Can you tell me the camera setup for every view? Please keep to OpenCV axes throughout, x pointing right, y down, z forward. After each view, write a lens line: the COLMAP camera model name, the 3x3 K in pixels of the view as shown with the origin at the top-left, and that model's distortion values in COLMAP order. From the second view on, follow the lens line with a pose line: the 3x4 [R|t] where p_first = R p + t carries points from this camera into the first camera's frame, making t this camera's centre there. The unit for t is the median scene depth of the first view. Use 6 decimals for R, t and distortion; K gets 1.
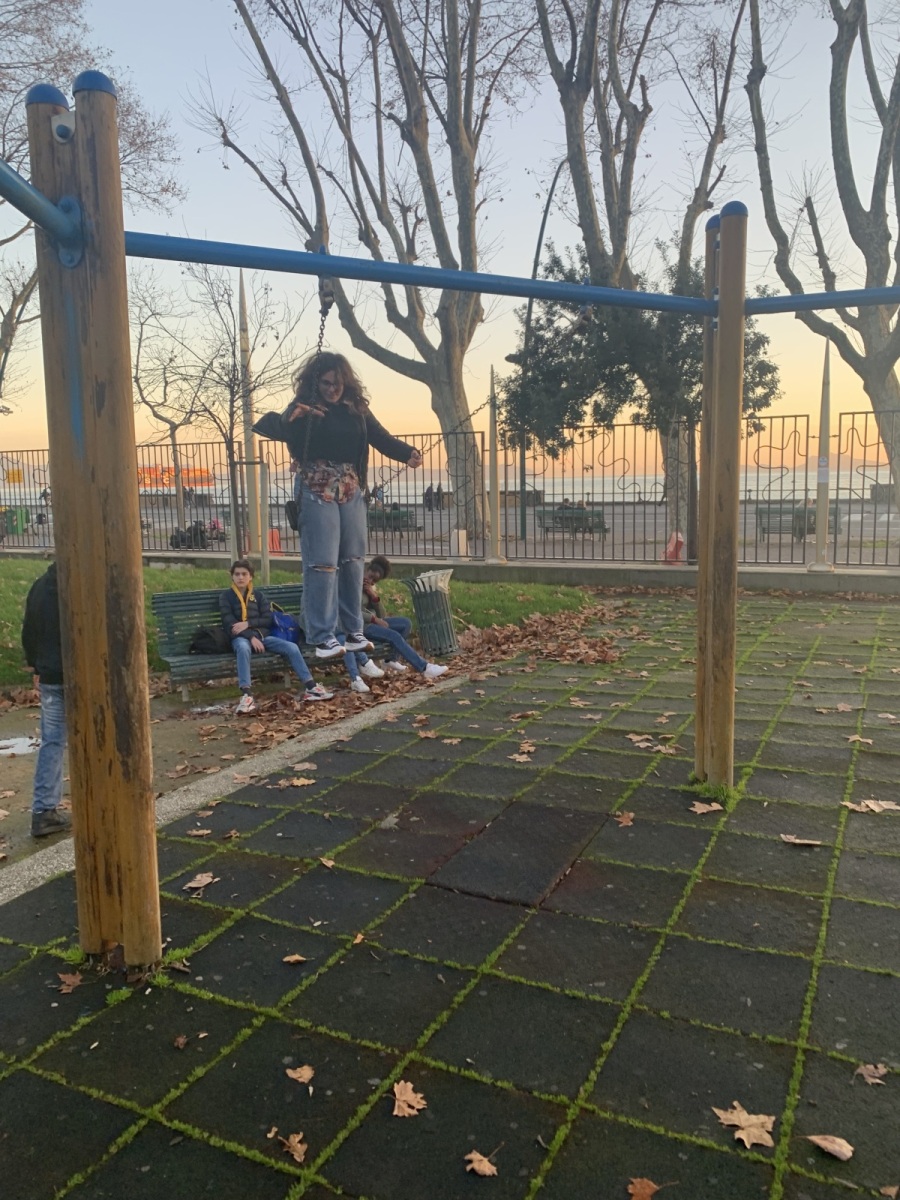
lens RADIAL K [[885.2, 0, 448.3], [0, 885.2, 596.4], [0, 0, 1]] dist [0.017652, -0.030628]
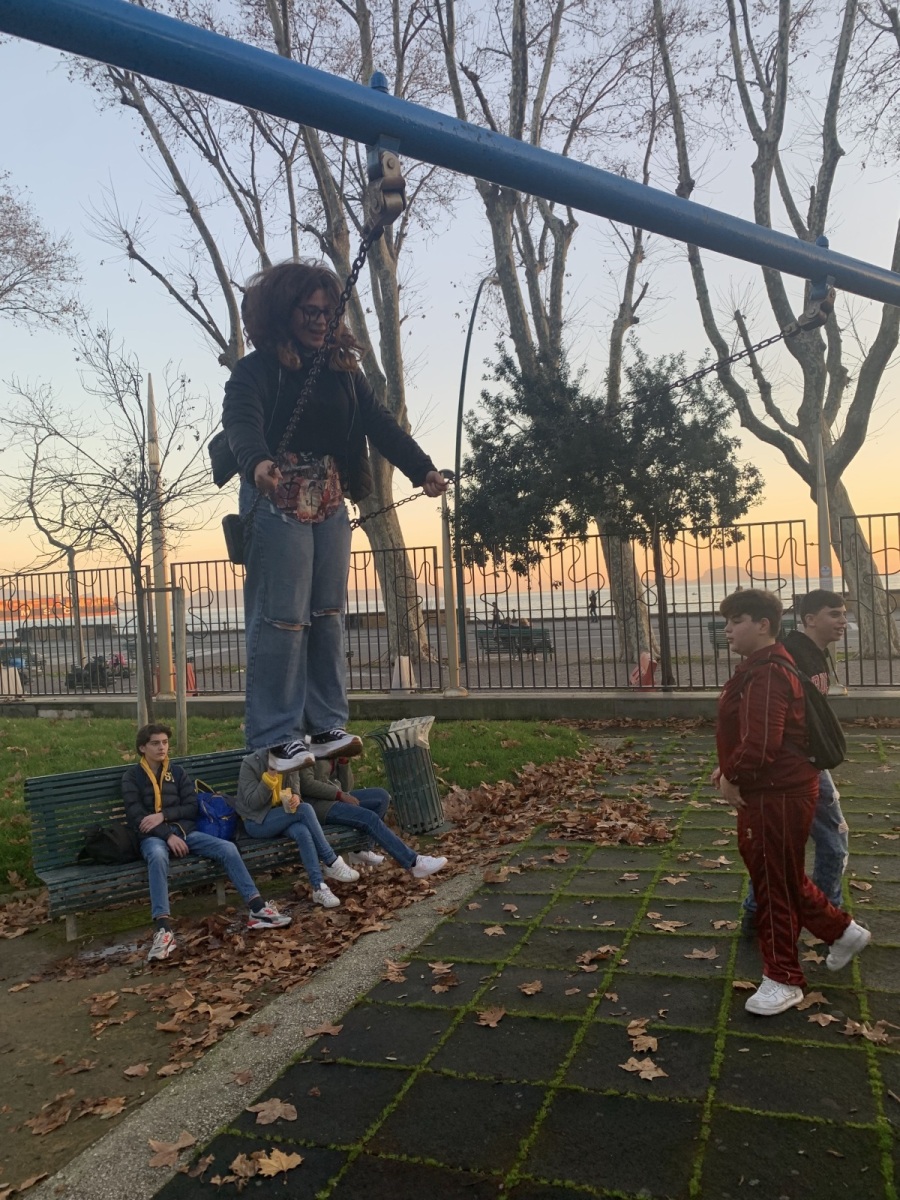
lens RADIAL K [[903.3, 0, 466.8], [0, 903.3, 597.7], [0, 0, 1]] dist [0.074022, -0.139836]
pose [[0.993464, -0.028512, 0.110526, -0.040490], [0.042859, 0.990628, -0.129690, -0.024266], [-0.105792, 0.133579, 0.985375, 0.155788]]
